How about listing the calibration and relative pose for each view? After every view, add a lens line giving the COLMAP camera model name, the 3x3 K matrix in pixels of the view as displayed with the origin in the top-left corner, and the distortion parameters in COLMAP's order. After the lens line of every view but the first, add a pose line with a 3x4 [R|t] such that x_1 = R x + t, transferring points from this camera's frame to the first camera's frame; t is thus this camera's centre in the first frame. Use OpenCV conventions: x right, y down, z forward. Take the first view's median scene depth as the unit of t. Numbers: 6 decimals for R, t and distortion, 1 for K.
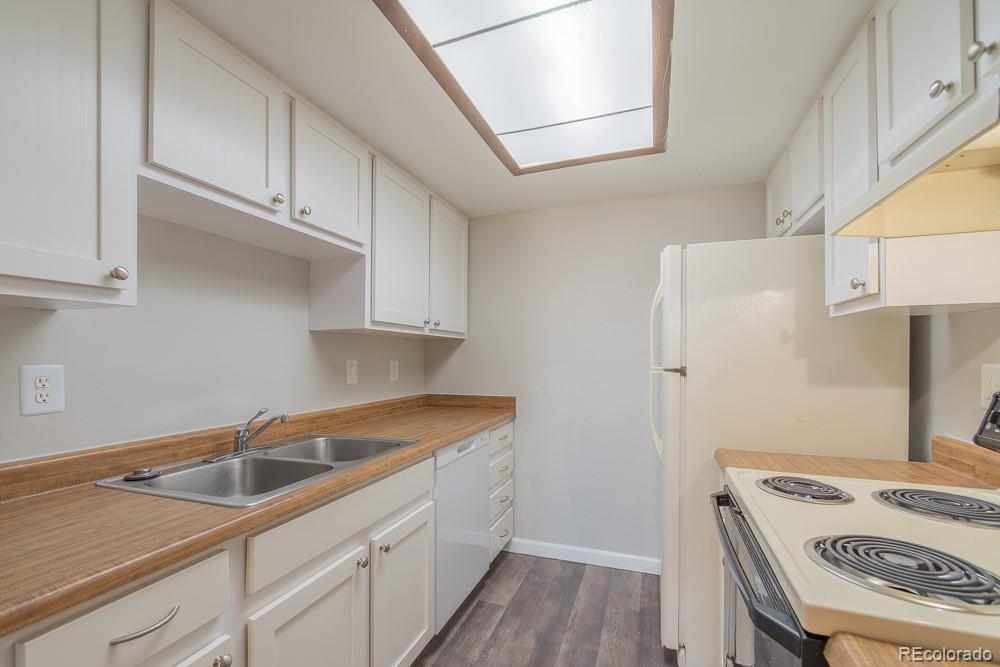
lens RADIAL K [[448.2, 0, 503.0], [0, 448.2, 341.8], [0, 0, 1]] dist [0.003992, 0.000360]
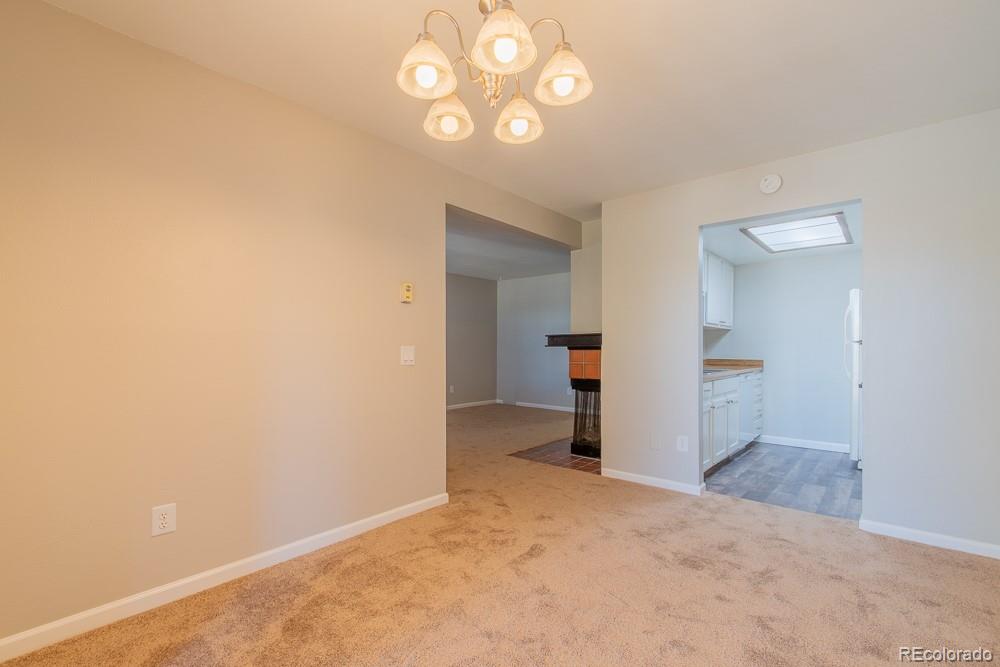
lens RADIAL K [[448.2, 0, 501.2], [0, 448.2, 336.2], [0, 0, 1]] dist [0.003992, 0.000360]
pose [[0.926810, -0.002774, -0.375520, -0.301295], [0.005084, 0.999974, 0.005161, 0.008407], [0.375495, -0.006693, 0.926800, -1.235219]]
